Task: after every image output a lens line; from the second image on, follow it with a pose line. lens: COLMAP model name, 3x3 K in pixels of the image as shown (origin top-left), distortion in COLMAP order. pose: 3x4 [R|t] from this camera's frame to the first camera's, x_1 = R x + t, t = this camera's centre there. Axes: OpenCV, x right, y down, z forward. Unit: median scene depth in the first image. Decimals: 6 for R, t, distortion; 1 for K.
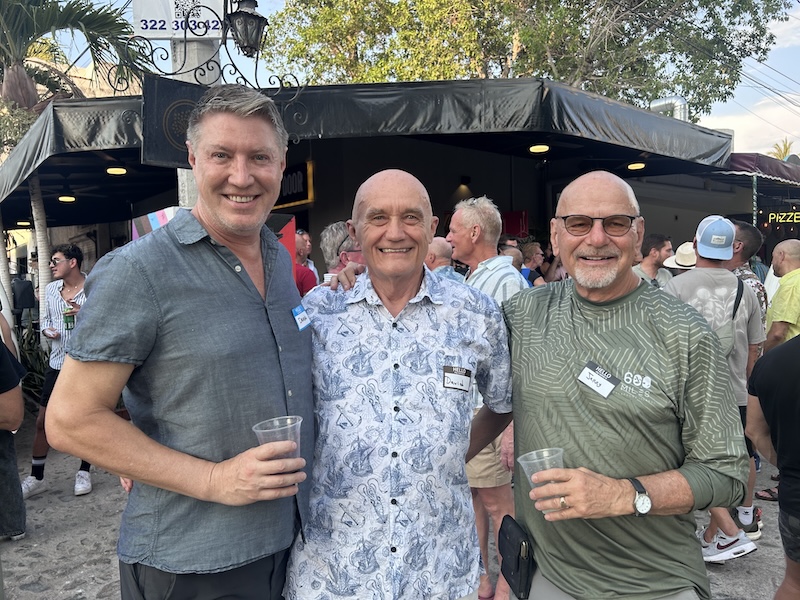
lens RADIAL K [[602.8, 0, 400.0], [0, 602.8, 300.0], [0, 0, 1]] dist [0.003452, 0.003726]
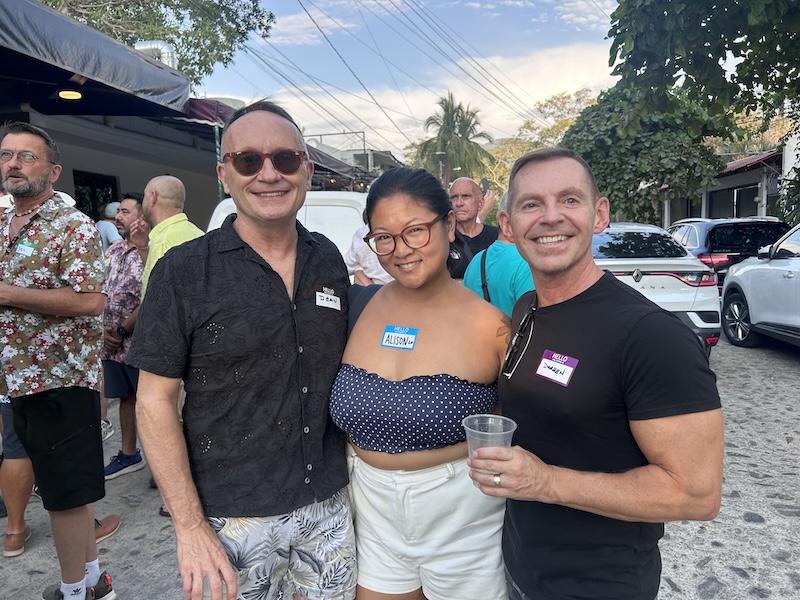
lens RADIAL K [[602.8, 0, 400.0], [0, 602.8, 300.0], [0, 0, 1]] dist [0.003452, 0.003726]
pose [[0.758330, -0.057454, 0.649334, 0.098890], [0.030501, 0.998145, 0.052696, 0.002474], [-0.651157, -0.020156, 0.758676, 0.078531]]
